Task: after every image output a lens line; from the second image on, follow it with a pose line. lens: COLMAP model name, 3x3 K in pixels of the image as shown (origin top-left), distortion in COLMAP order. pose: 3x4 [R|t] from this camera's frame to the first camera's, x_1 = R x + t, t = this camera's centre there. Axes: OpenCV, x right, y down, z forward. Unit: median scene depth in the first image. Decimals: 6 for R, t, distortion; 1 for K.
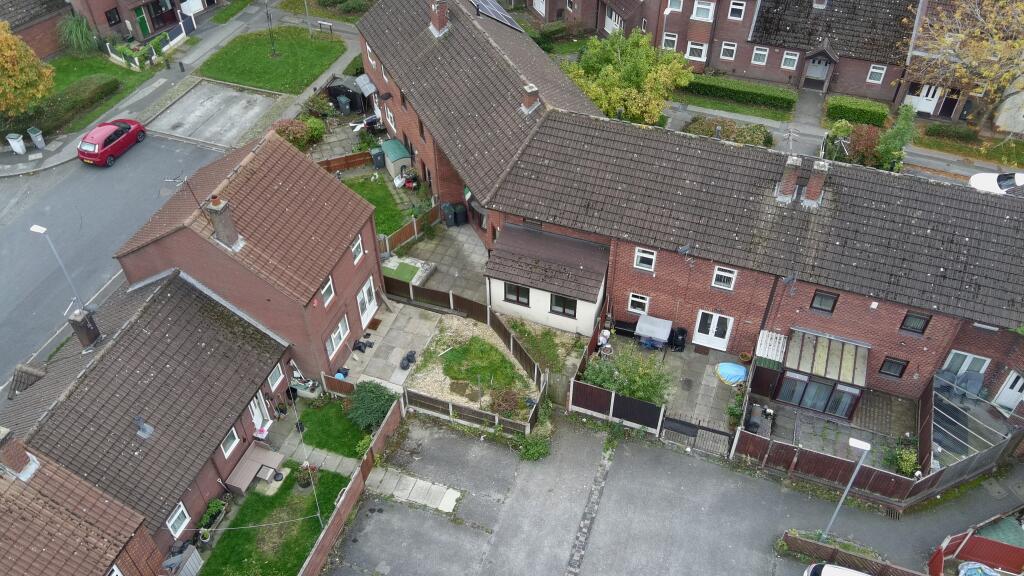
lens RADIAL K [[849.9, 0, 515.9], [0, 849.9, 285.7], [0, 0, 1]] dist [0.092481, -0.152934]
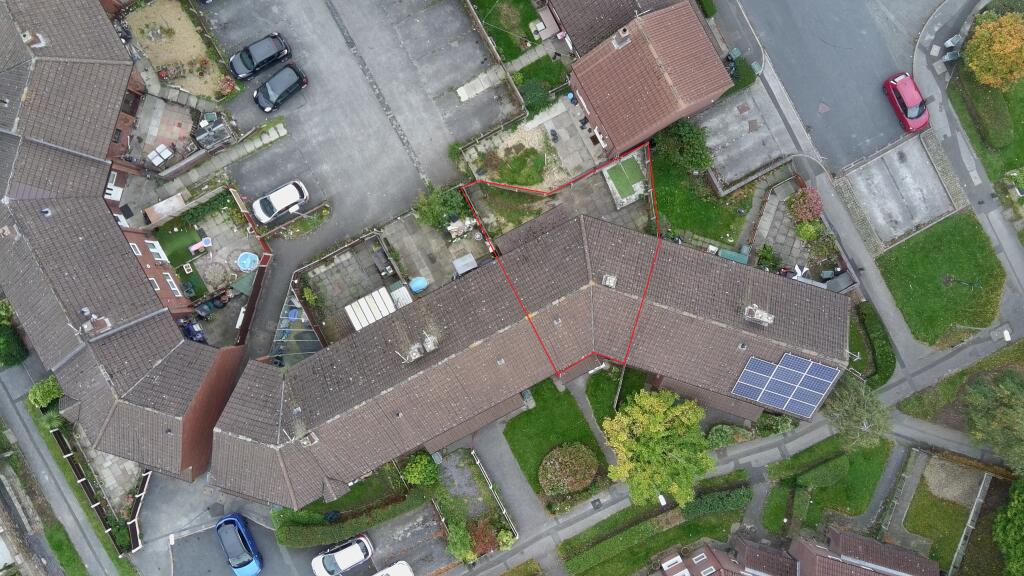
lens RADIAL K [[849.9, 0, 513.4], [0, 849.9, 284.1], [0, 0, 1]] dist [0.092481, -0.152934]
pose [[-0.677272, 0.735676, 0.009114, 0.118954], [-0.513238, -0.481296, 0.710592, -1.172436], [0.527152, 0.476586, 0.703545, -0.043044]]
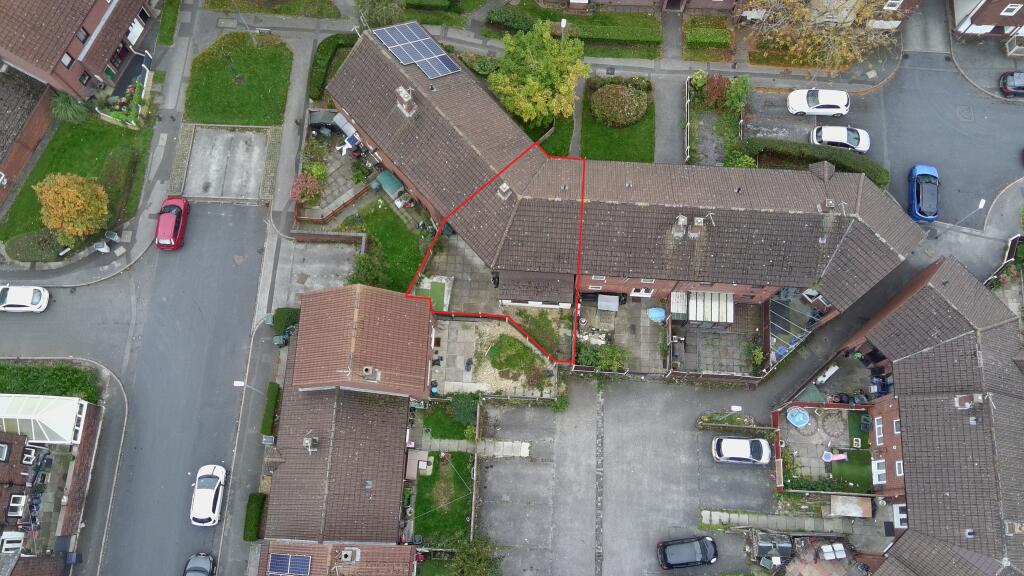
lens RADIAL K [[849.9, 0, 517.0], [0, 849.9, 286.4], [0, 0, 1]] dist [0.092481, -0.152934]
pose [[0.960141, -0.268844, 0.076504, -0.124840], [0.196507, 0.843872, 0.499265, -0.849713], [-0.198784, -0.464331, 0.863065, -0.362382]]
